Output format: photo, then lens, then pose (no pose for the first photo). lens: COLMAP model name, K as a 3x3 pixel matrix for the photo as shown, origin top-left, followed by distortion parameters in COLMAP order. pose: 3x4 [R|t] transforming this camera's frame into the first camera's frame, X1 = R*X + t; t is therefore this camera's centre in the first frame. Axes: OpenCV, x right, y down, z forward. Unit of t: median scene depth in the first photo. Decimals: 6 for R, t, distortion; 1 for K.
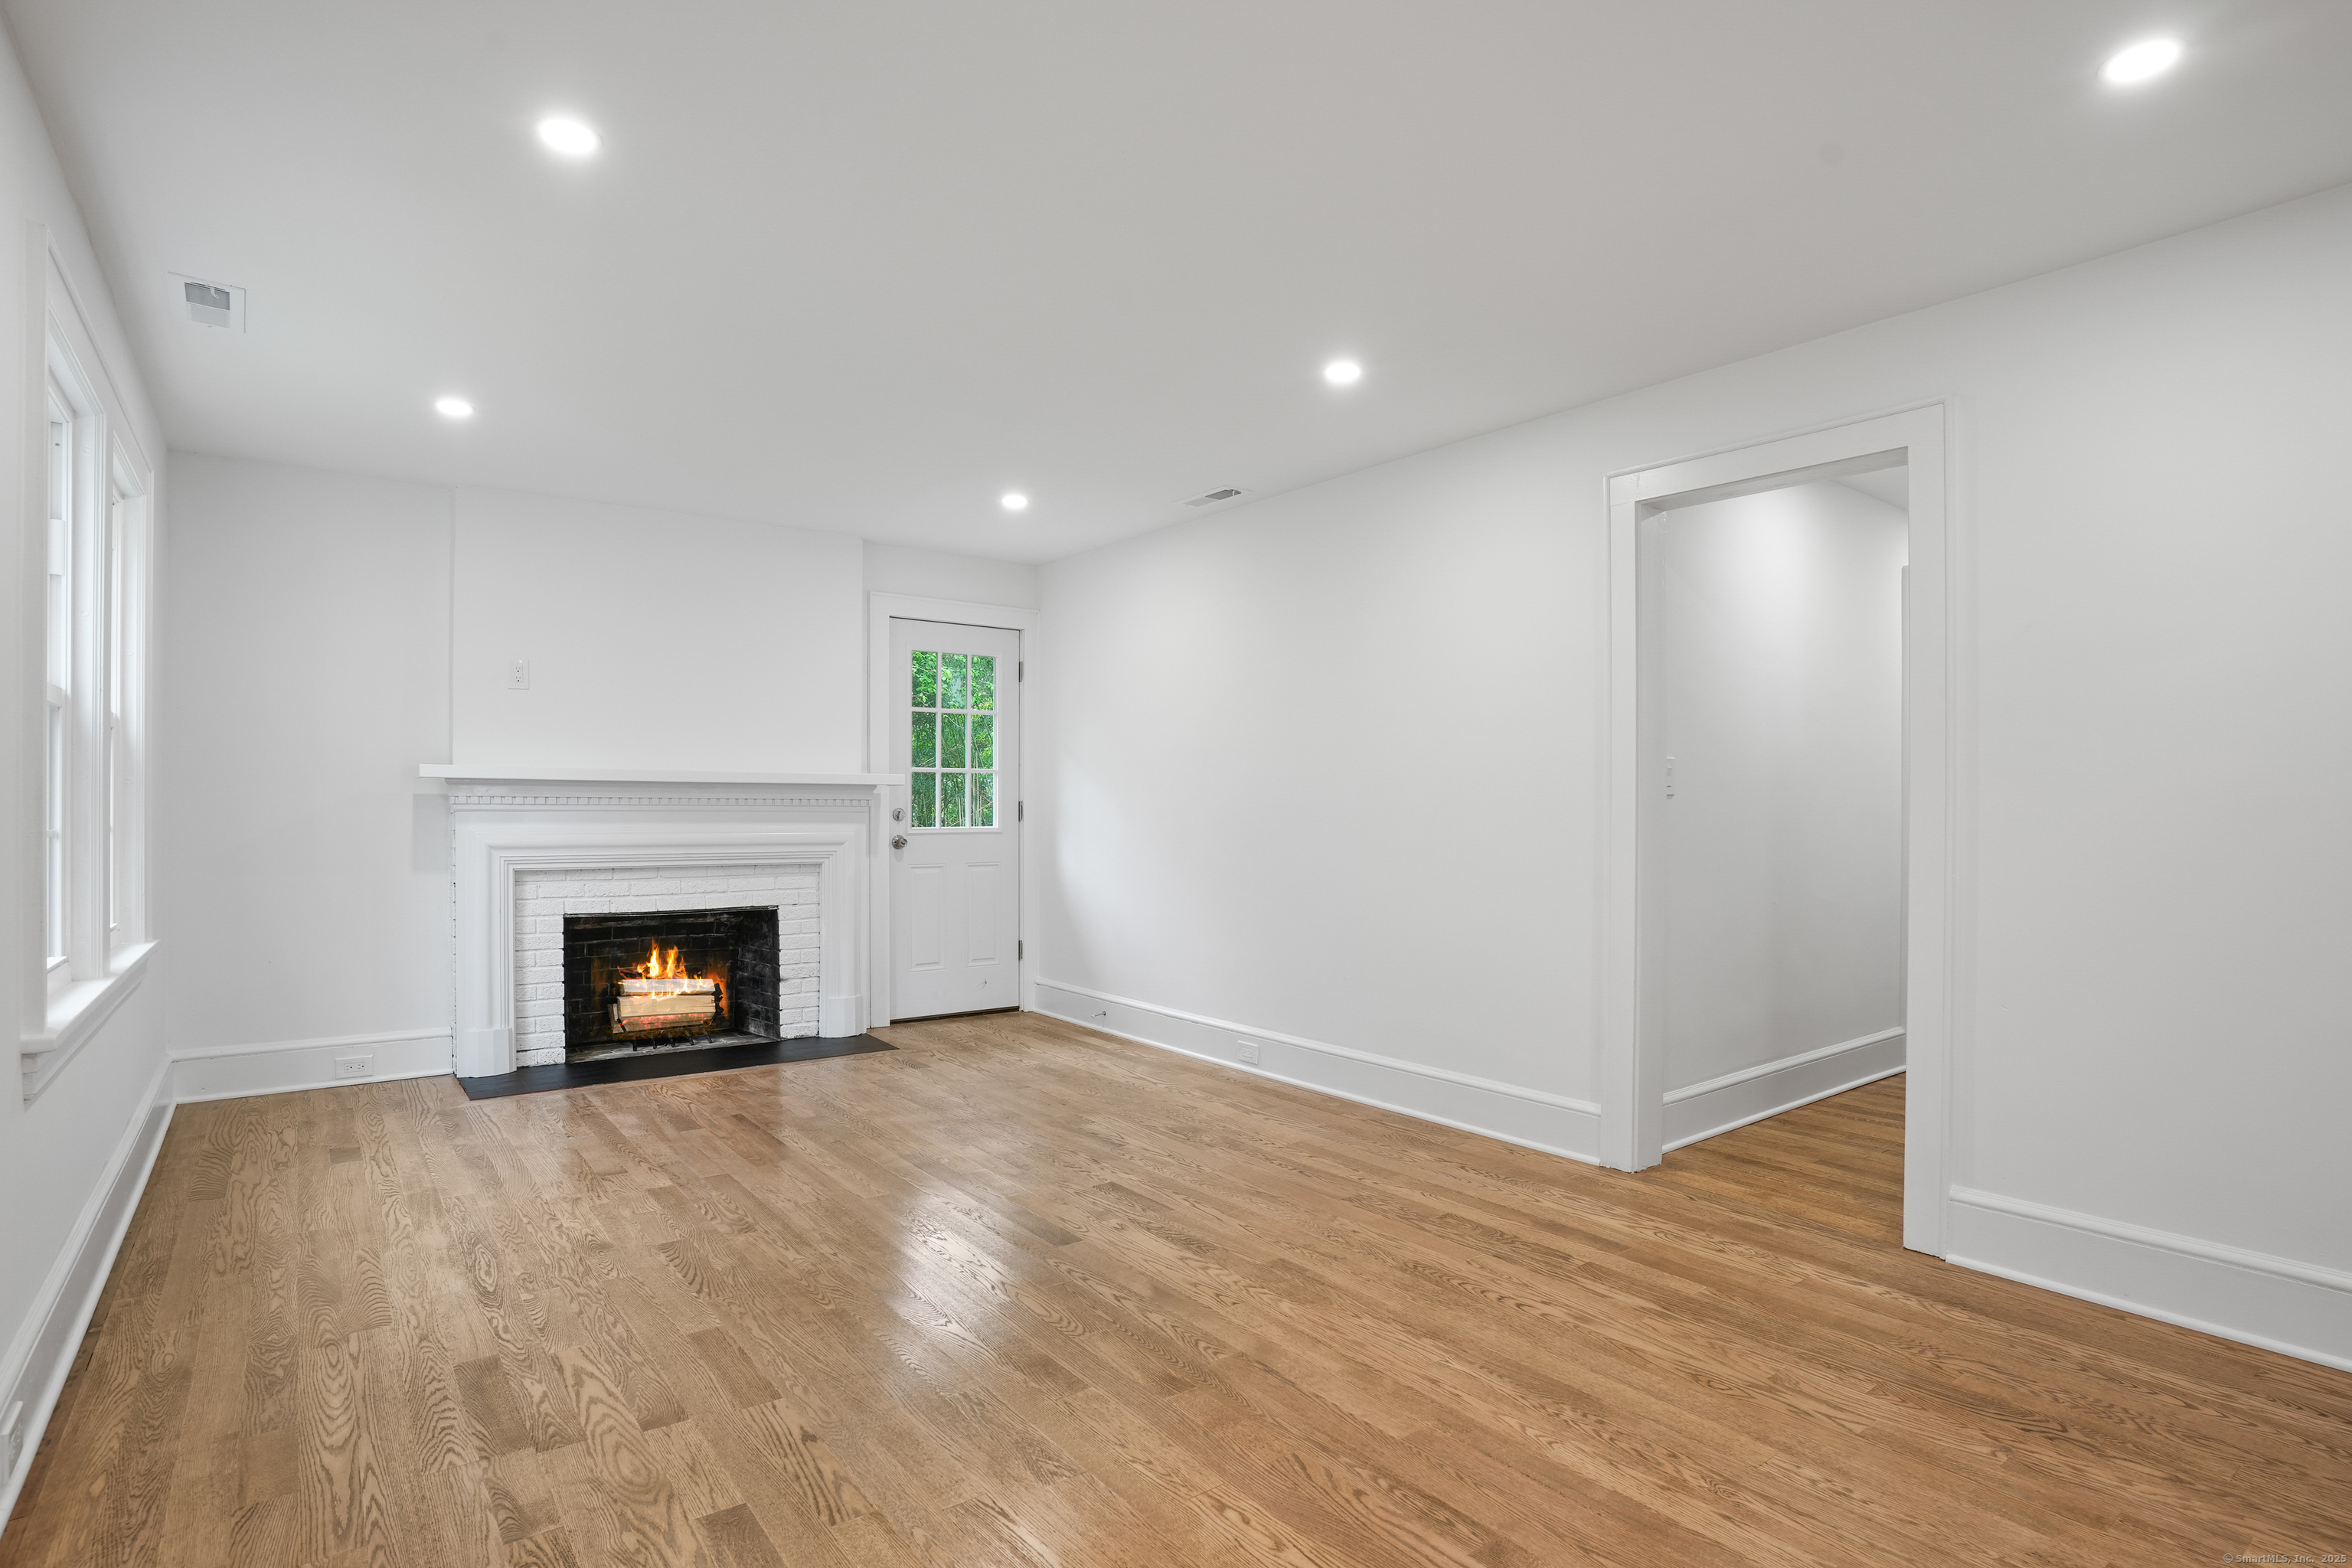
lens RADIAL K [[1164.2, 0, 1157.2], [0, 1164.2, 820.2], [0, 0, 1]] dist [-0.069074, 0.030688]
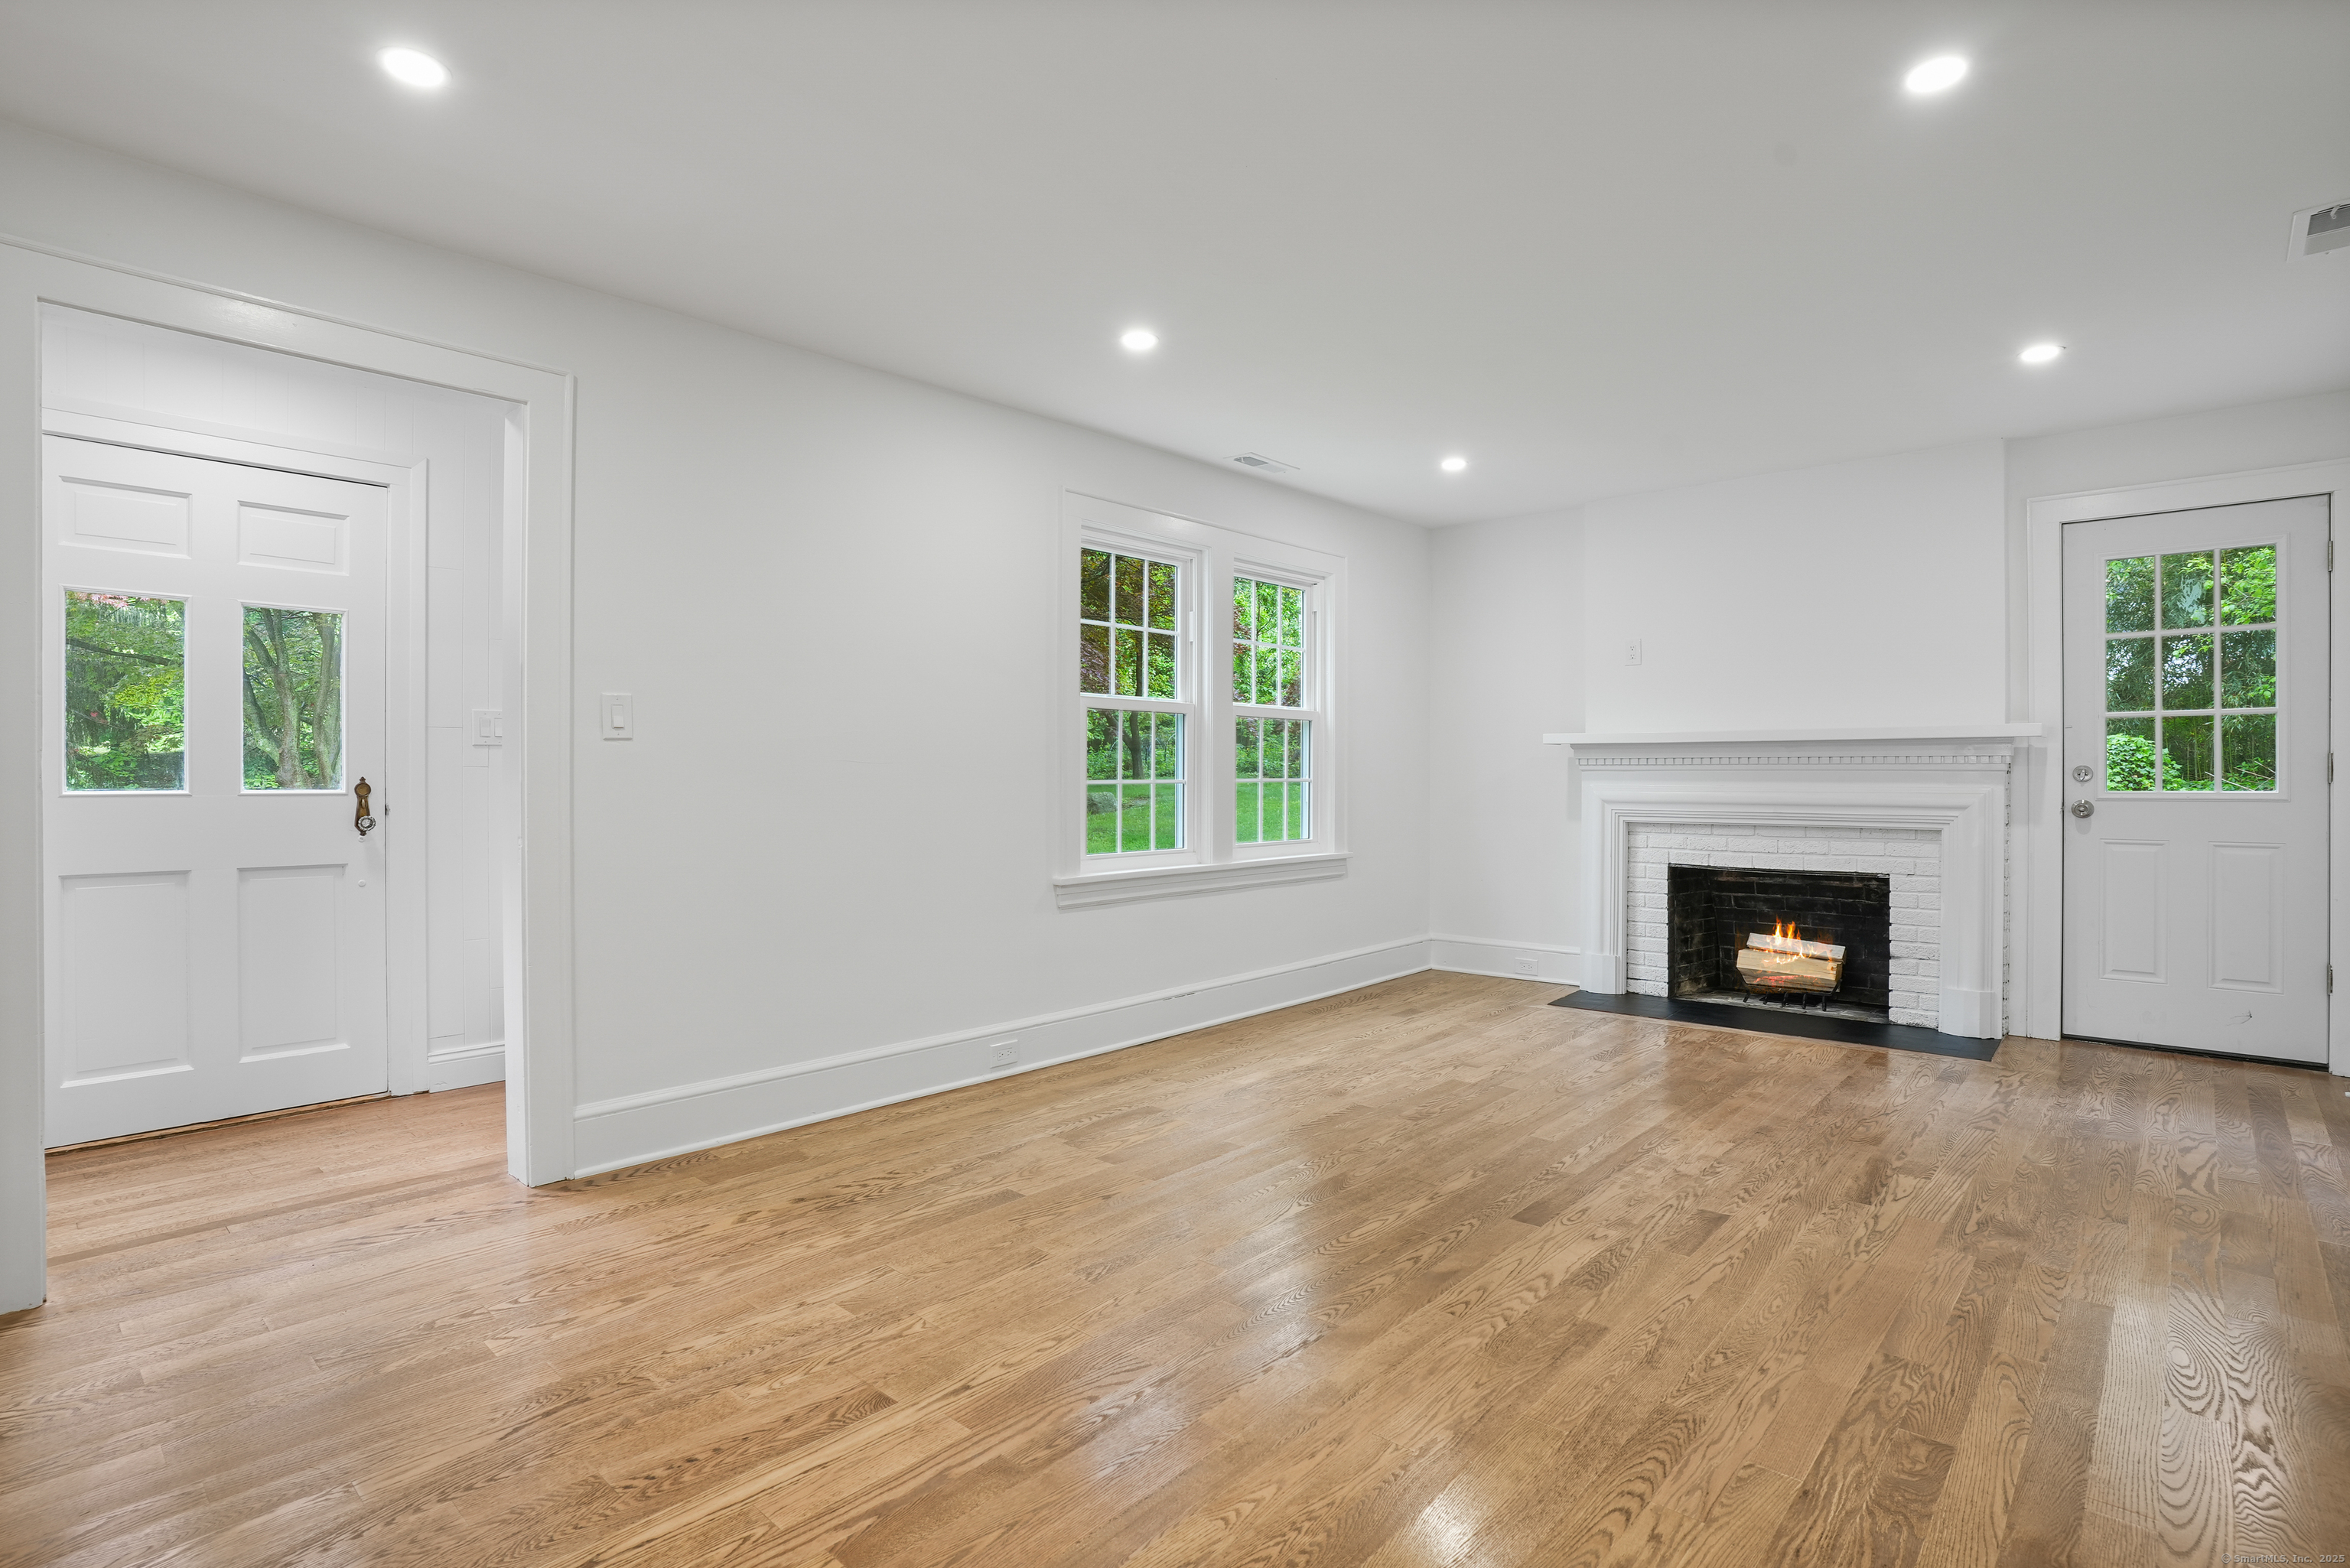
lens RADIAL K [[1163.1, 0, 1232.9], [0, 1163.1, 779.1], [0, 0, 1]] dist [-0.069074, 0.030688]
pose [[0.223915, -0.001267, -0.974608, 0.477770], [-0.007259, 0.999969, -0.002967, 0.007173], [0.974582, 0.007739, 0.223899, 0.342199]]
